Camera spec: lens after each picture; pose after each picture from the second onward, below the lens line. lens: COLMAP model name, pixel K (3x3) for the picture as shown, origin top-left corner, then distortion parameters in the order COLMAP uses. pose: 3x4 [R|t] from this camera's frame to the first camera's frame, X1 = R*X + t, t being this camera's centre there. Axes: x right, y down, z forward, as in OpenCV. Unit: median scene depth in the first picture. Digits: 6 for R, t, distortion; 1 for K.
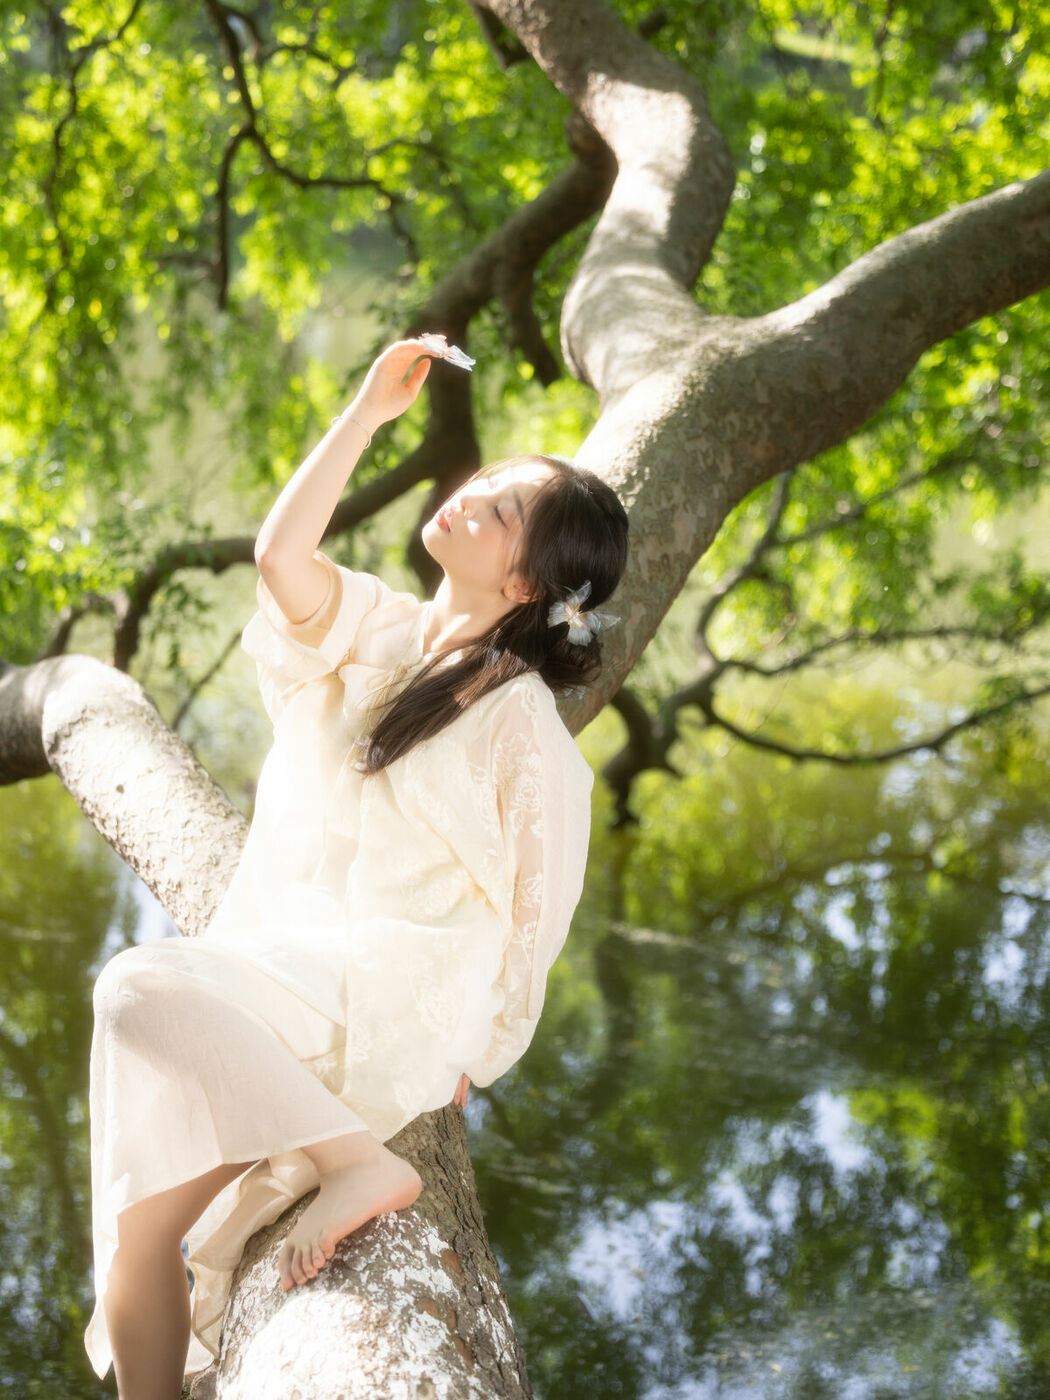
lens RADIAL K [[3078.5, 0, 523.1], [0, 3078.5, 703.6], [0, 0, 1]] dist [-0.053864, 0.000000]
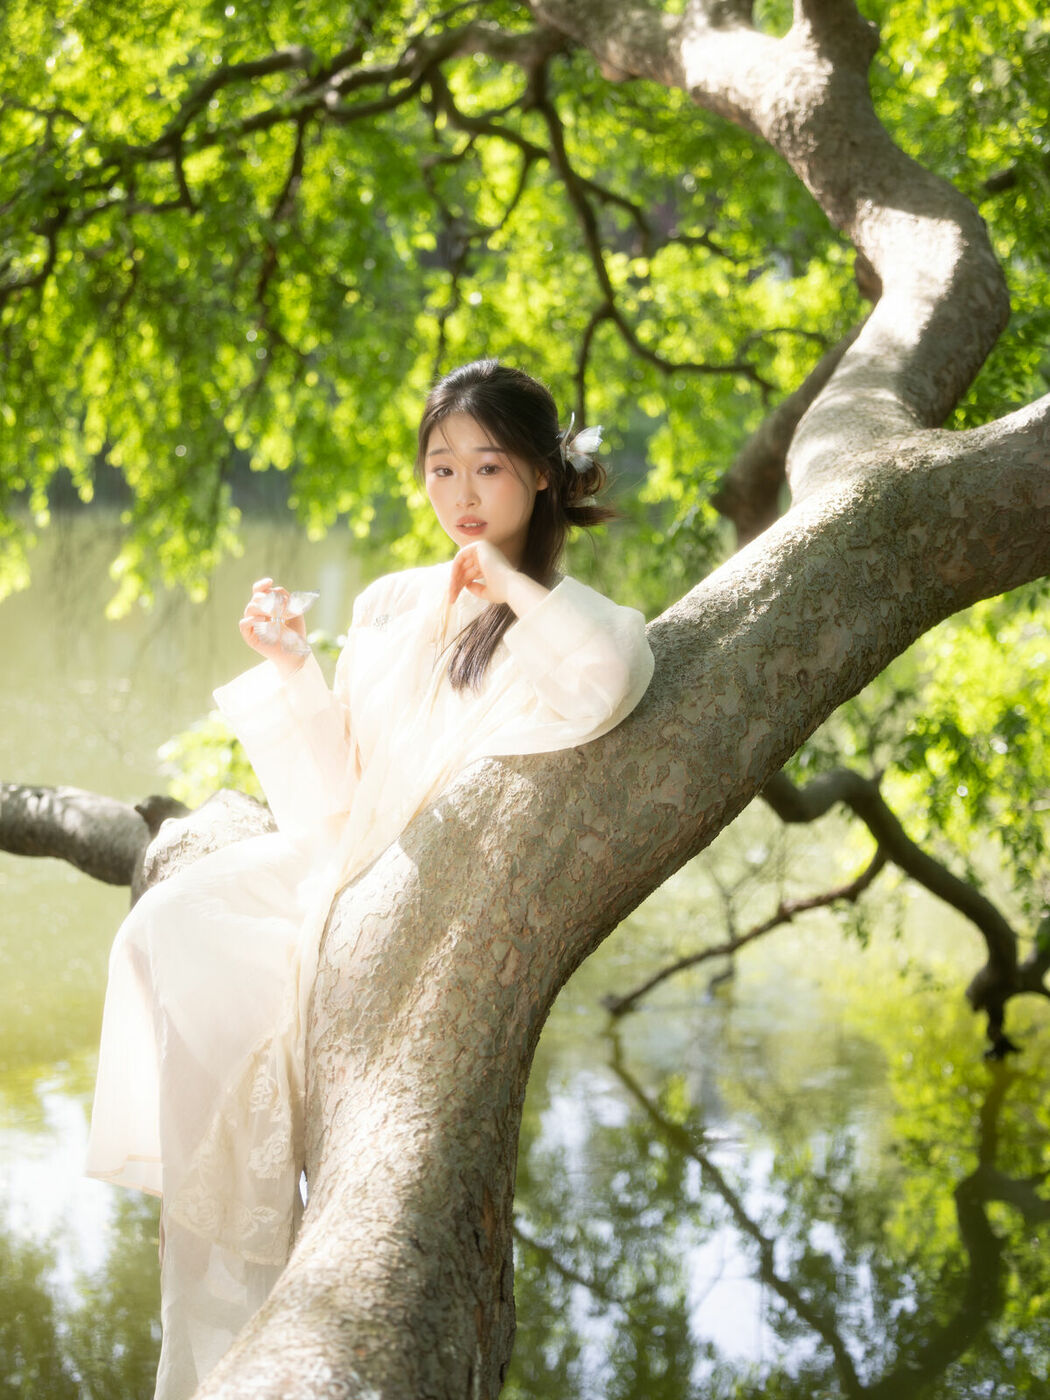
lens RADIAL K [[3078.5, 0, 536.7], [0, 3078.5, 699.7], [0, 0, 1]] dist [-0.053864, 0.000000]
pose [[0.981315, 0.015007, -0.191823, 0.129956], [-0.032750, 0.995433, -0.089664, 0.039007], [0.189602, 0.094271, 0.977325, 0.107570]]
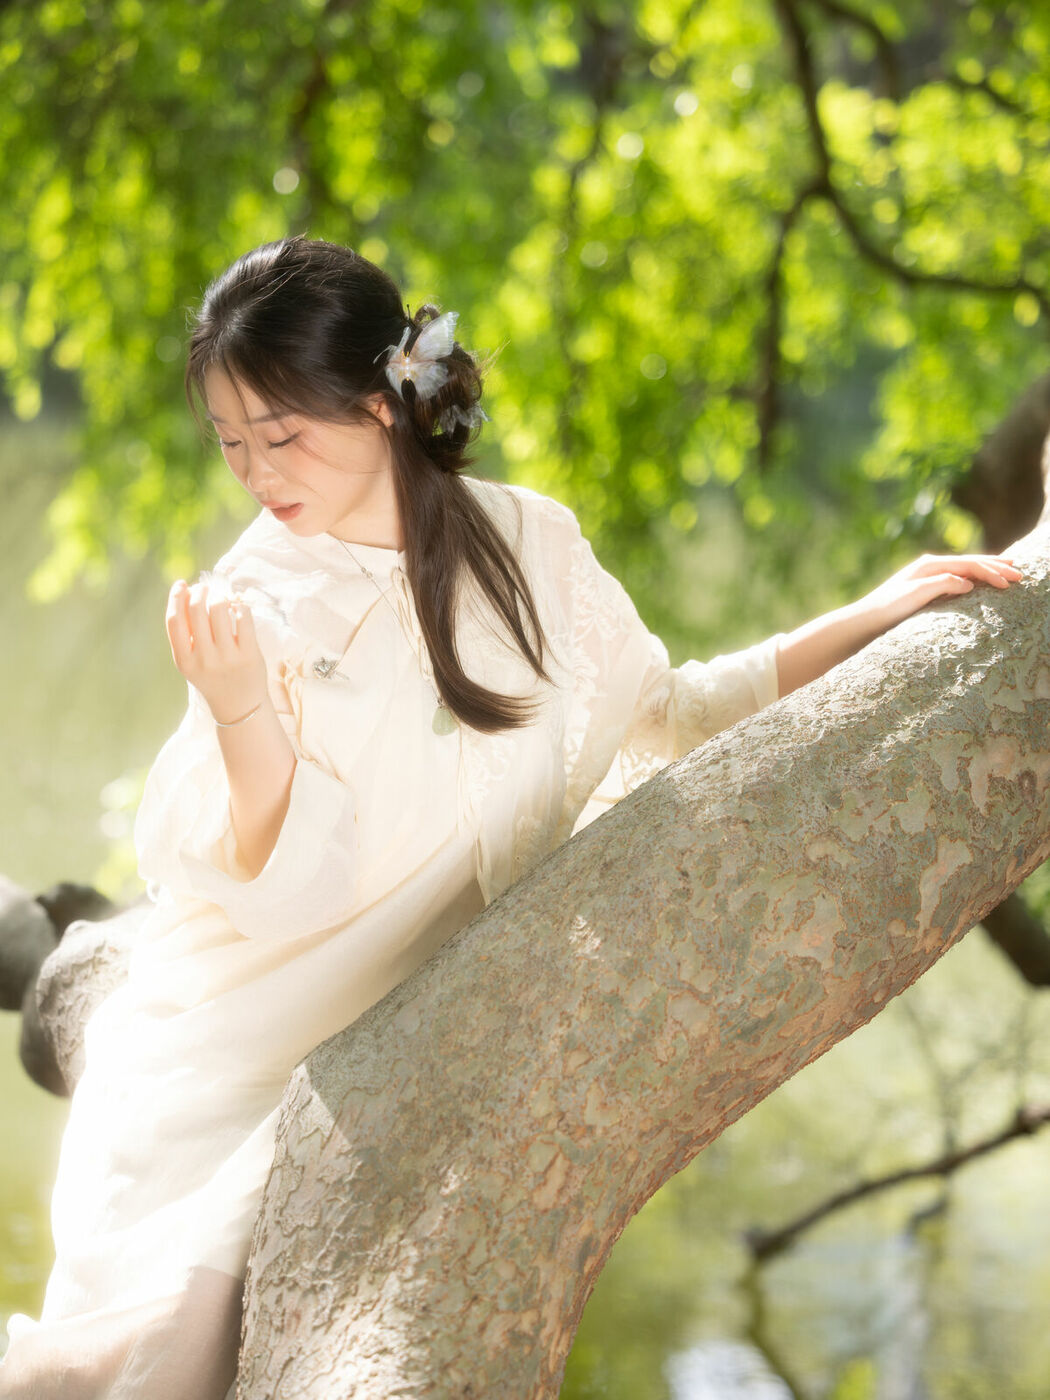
lens RADIAL K [[4808.0, 0, 522.0], [0, 4808.0, 700.4], [0, 0, 1]] dist [-0.161917, 0.000000]
pose [[0.969218, 0.083361, -0.231662, 0.152107], [-0.108028, 0.989512, -0.095899, 0.034642], [0.221238, 0.117973, 0.968058, 0.069371]]
